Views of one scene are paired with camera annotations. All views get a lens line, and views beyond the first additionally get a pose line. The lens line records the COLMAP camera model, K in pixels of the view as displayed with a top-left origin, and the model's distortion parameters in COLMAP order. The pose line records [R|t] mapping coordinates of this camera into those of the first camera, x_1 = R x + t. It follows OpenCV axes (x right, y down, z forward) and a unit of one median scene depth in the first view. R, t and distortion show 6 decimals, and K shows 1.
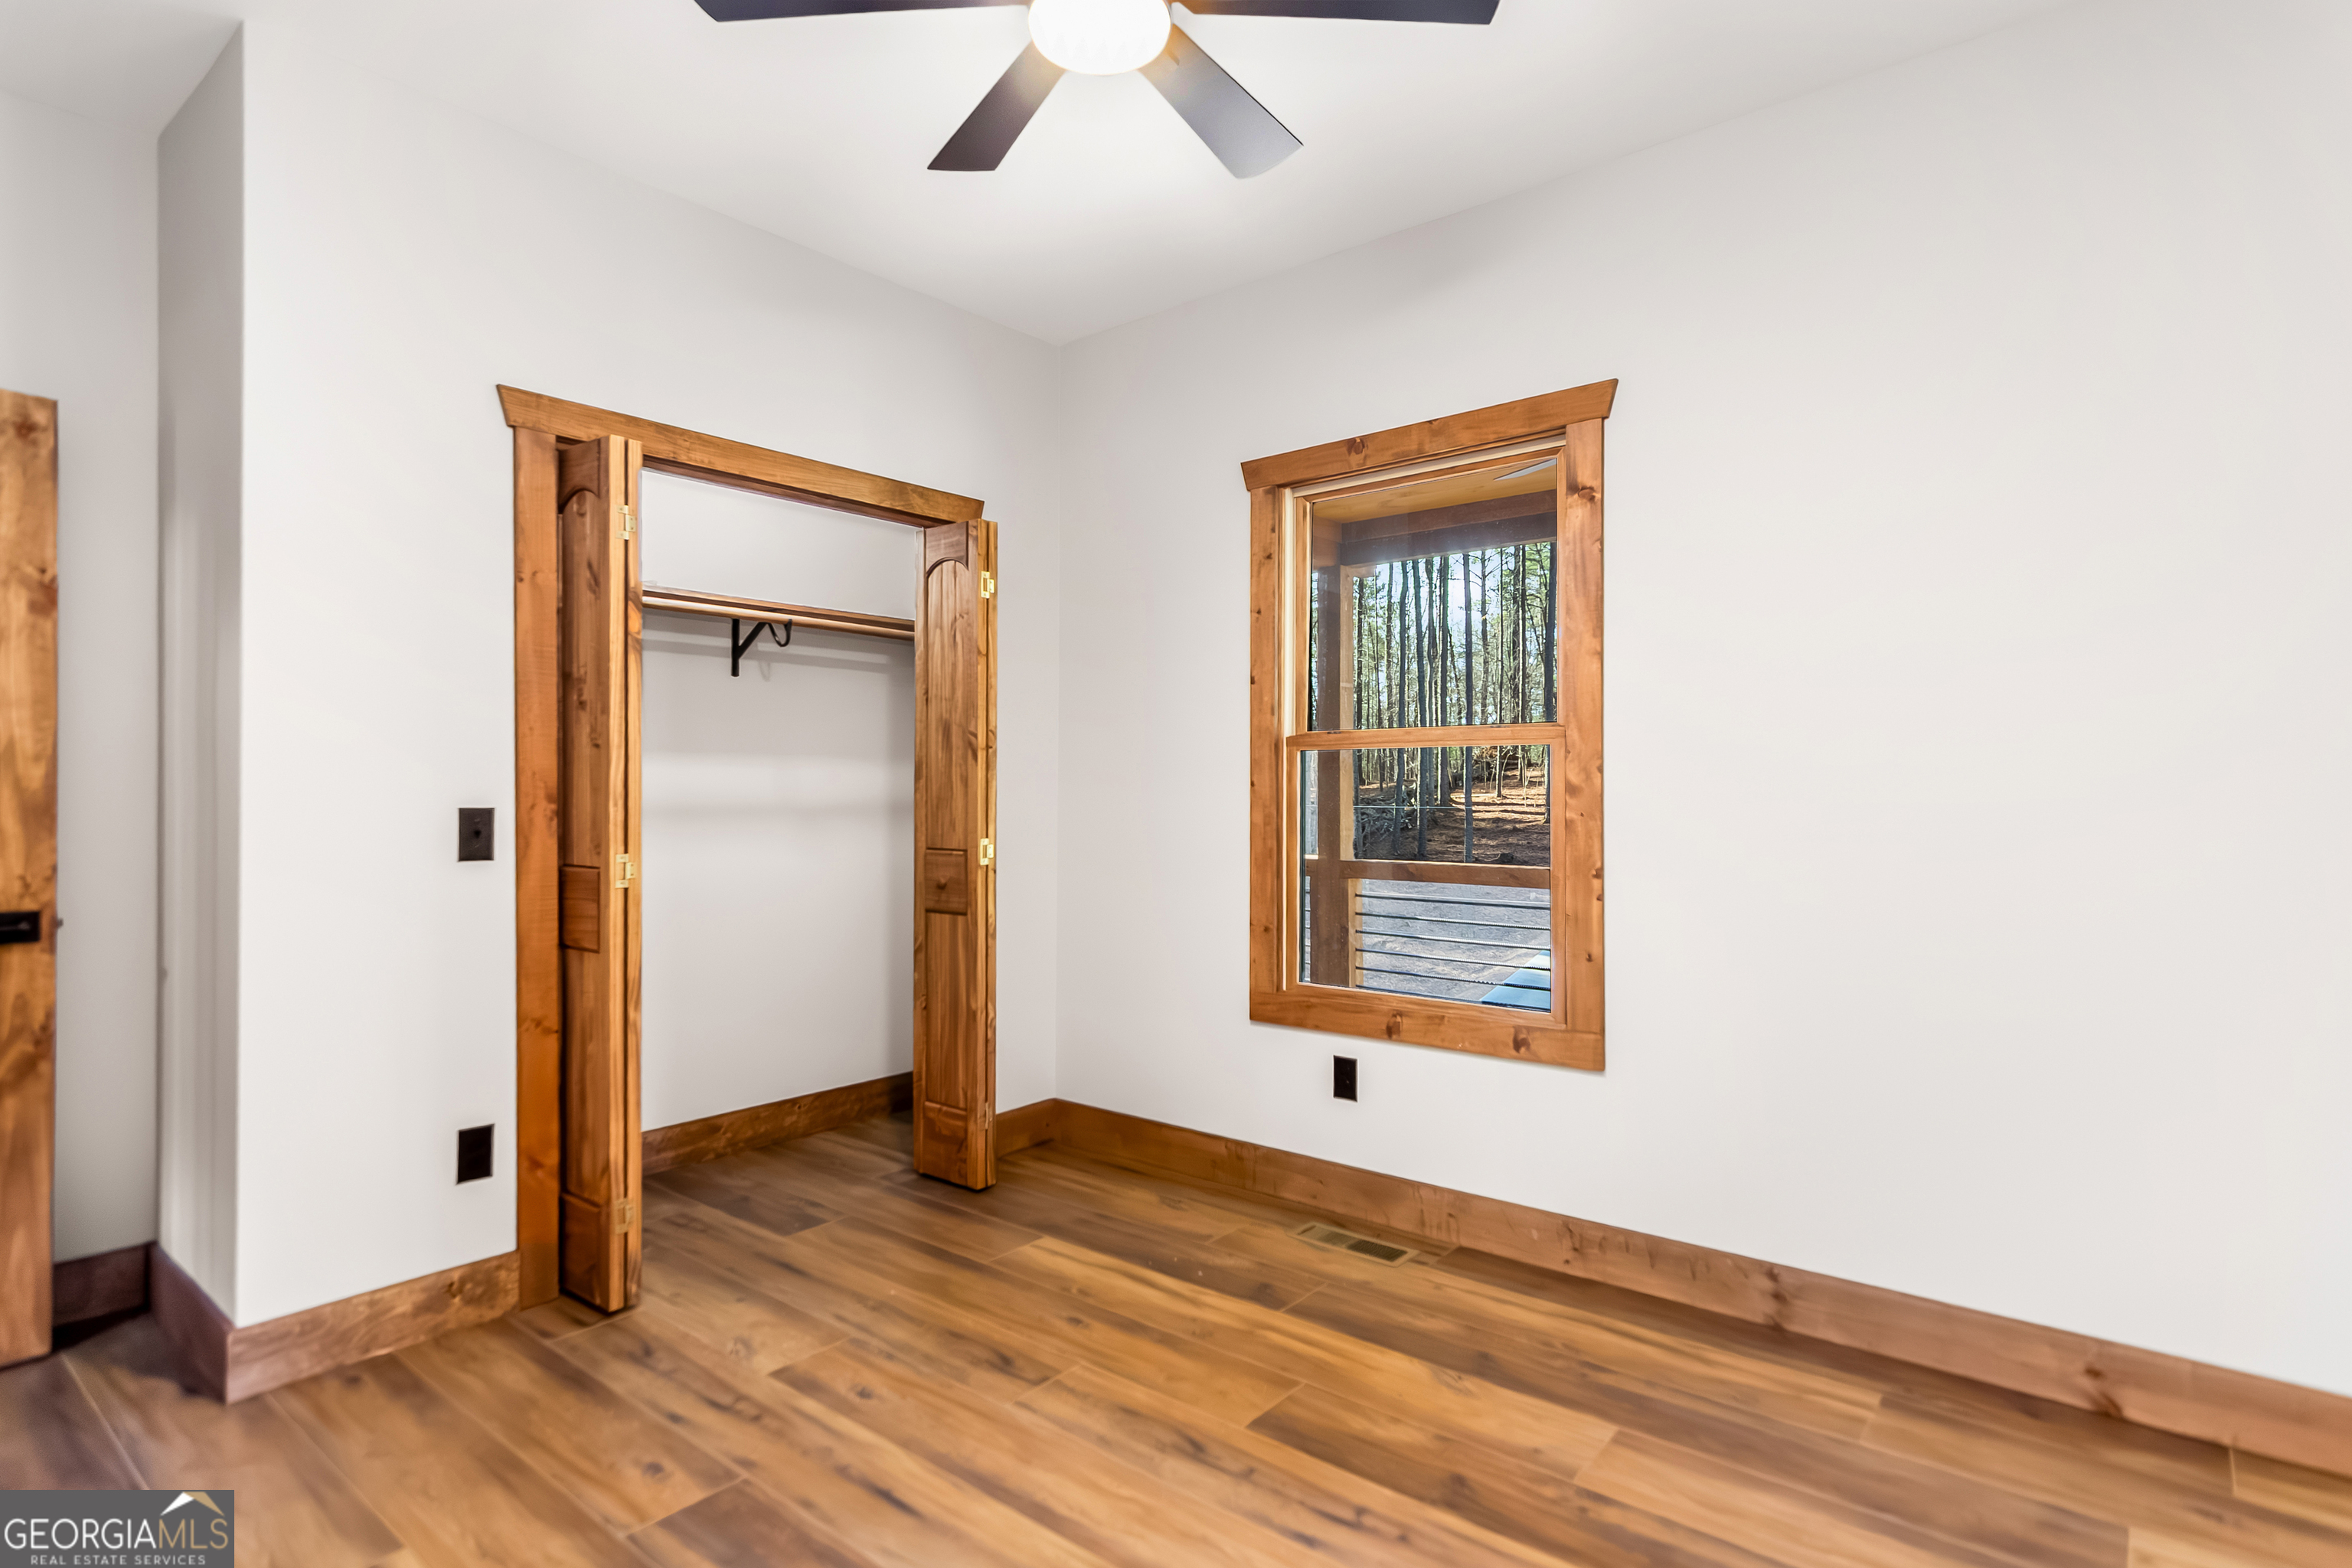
lens RADIAL K [[1165.2, 0, 1120.4], [0, 1165.2, 787.5], [0, 0, 1]] dist [-0.001103, 0.003345]
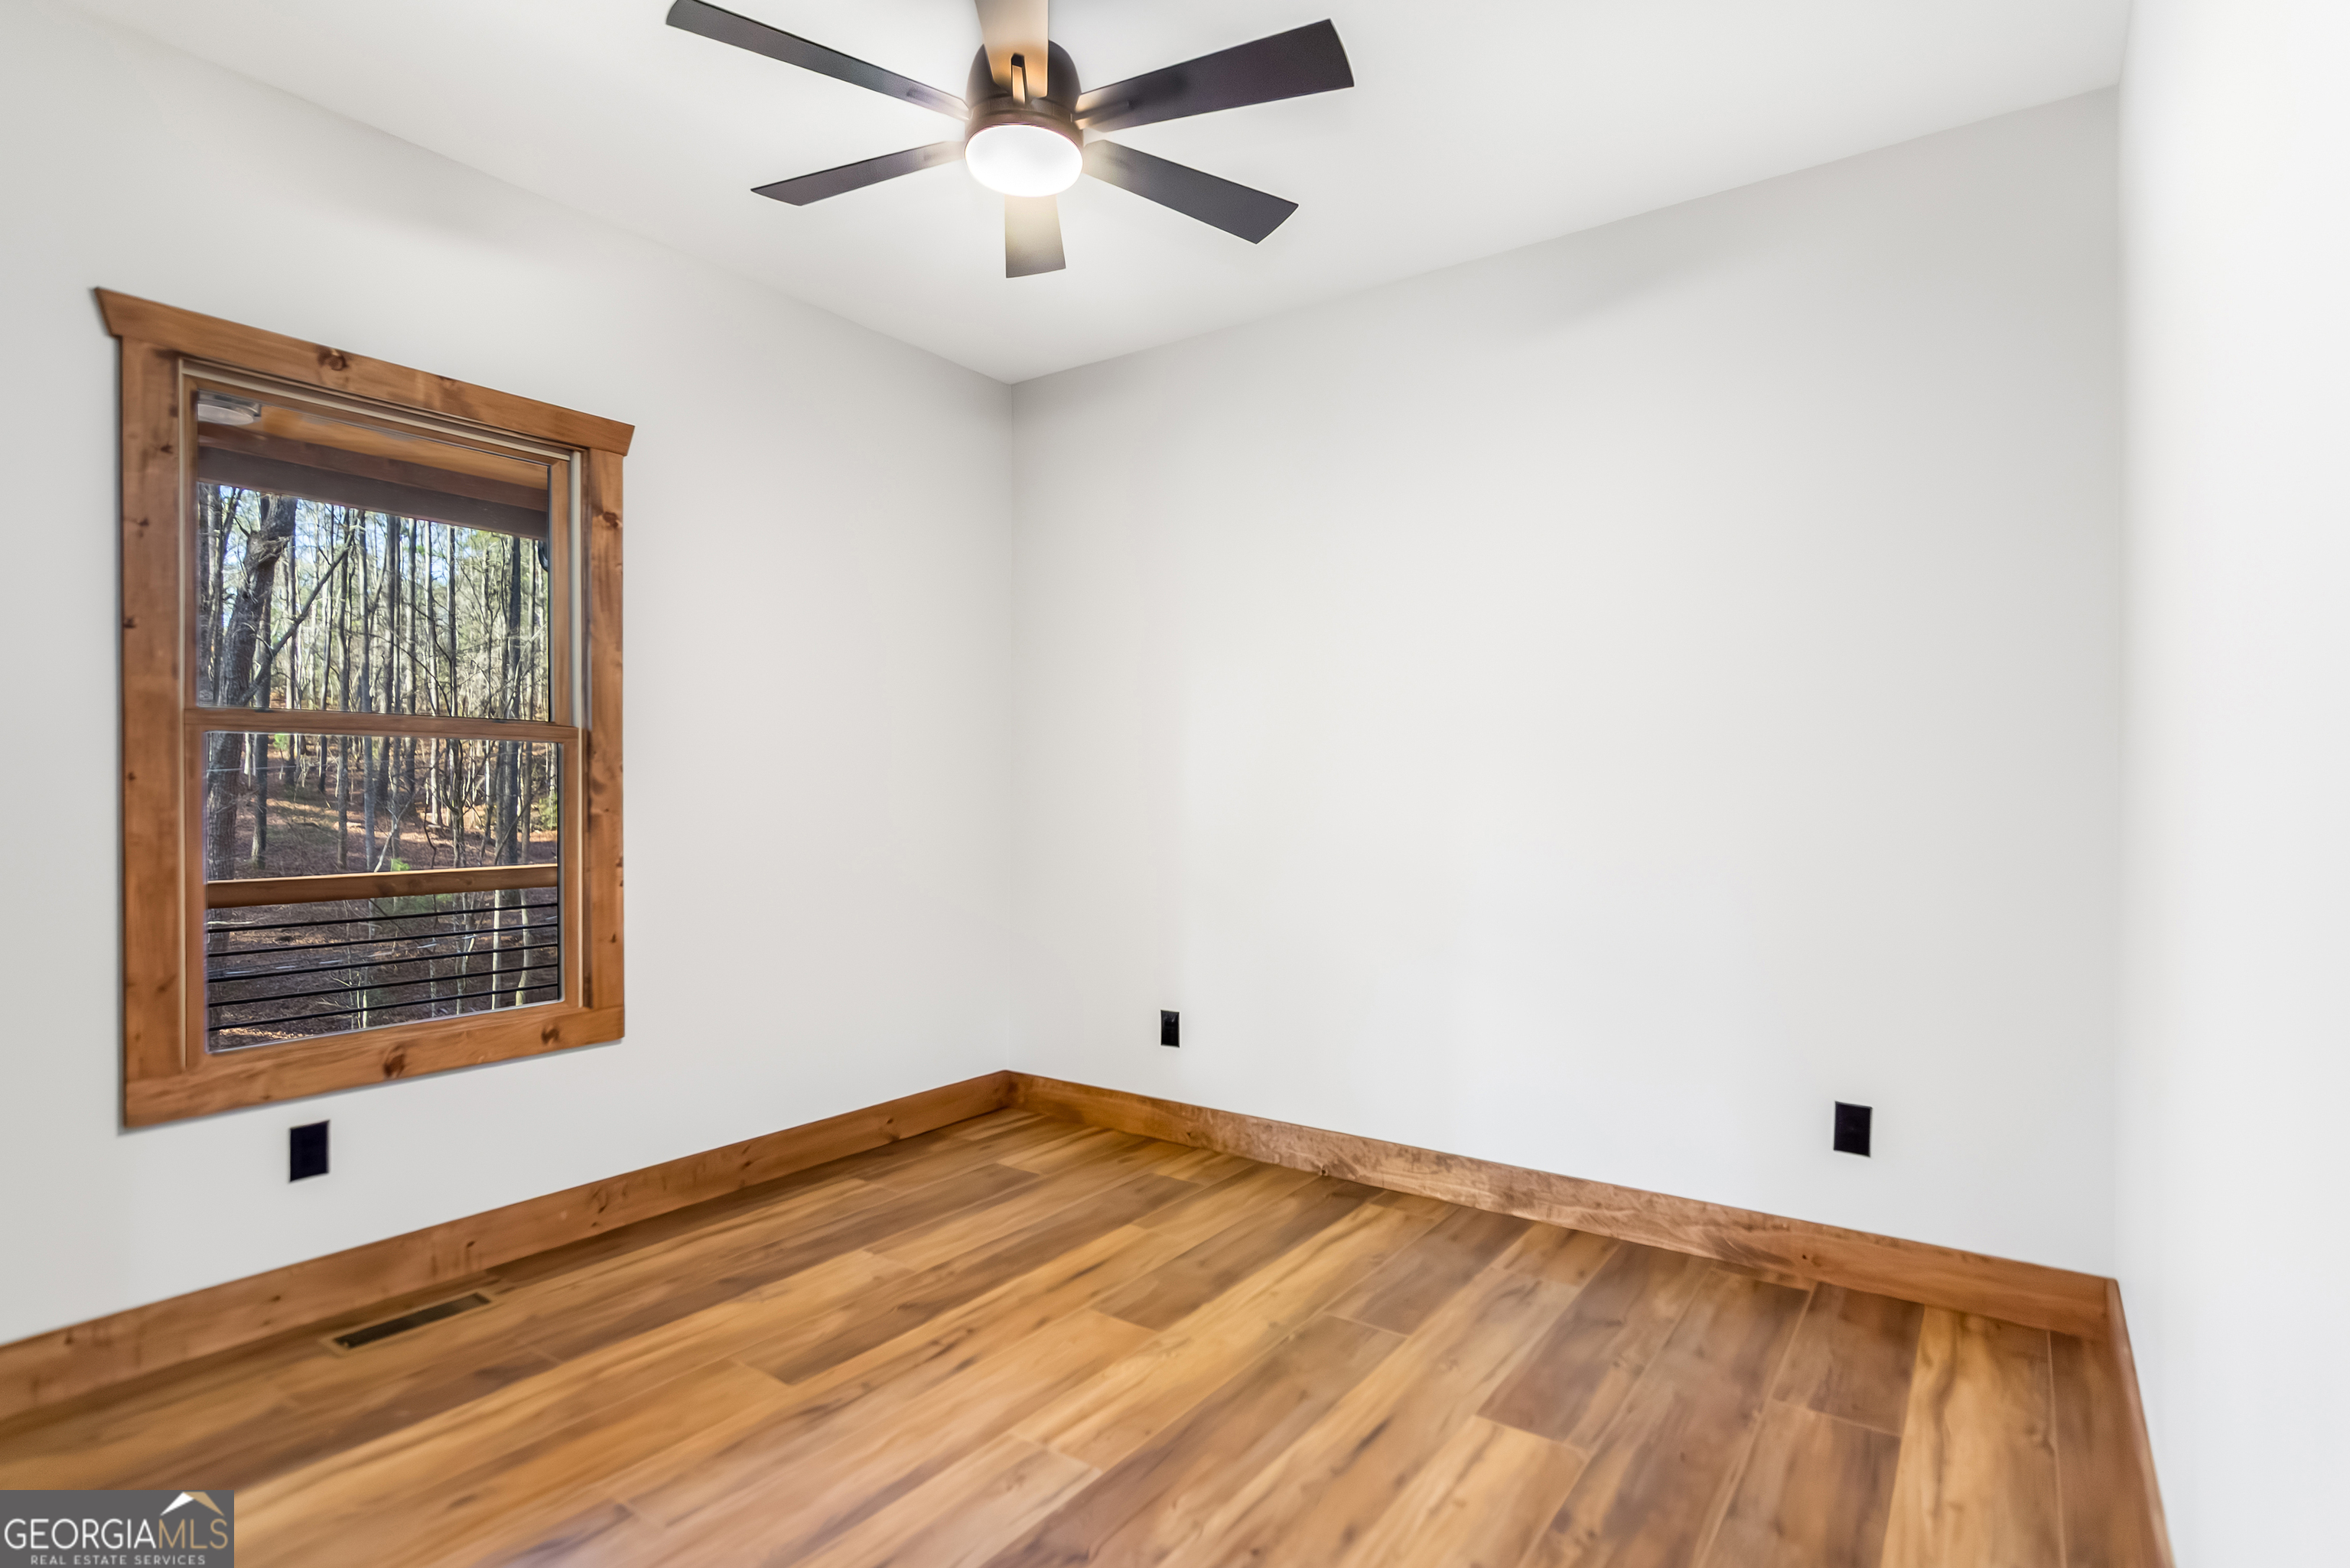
lens RADIAL K [[1164.2, 0, 1165.7], [0, 1164.2, 790.6], [0, 0, 1]] dist [-0.001103, 0.003345]
pose [[-0.057645, -0.003133, 0.998332, -0.824526], [-0.008139, 0.999963, 0.002668, -0.002870], [-0.998304, -0.007972, -0.057669, 0.610538]]
